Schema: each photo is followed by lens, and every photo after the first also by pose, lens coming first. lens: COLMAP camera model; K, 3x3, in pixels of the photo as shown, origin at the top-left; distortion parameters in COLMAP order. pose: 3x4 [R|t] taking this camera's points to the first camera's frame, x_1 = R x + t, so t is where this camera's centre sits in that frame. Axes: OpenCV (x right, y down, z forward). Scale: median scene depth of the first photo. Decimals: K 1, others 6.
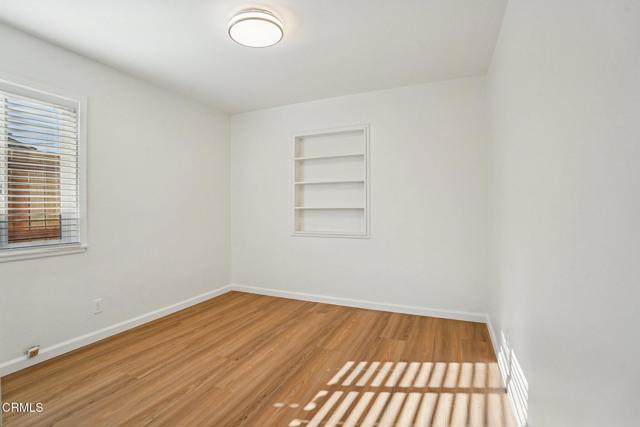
lens RADIAL K [[301.2, 0, 322.5], [0, 301.2, 212.6], [0, 0, 1]] dist [-0.030608, 0.009784]
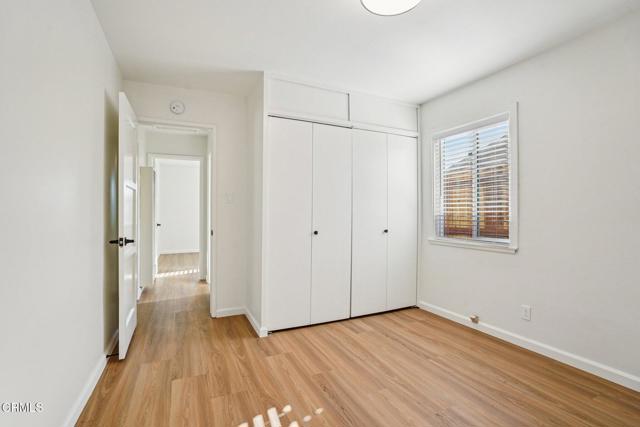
lens RADIAL K [[301.2, 0, 324.1], [0, 301.2, 213.3], [0, 0, 1]] dist [-0.030608, 0.009784]
pose [[-0.655100, -0.001449, -0.755541, 0.513047], [-0.005478, 0.999981, 0.002832, -0.009439], [0.755522, 0.005994, -0.655095, 1.433418]]
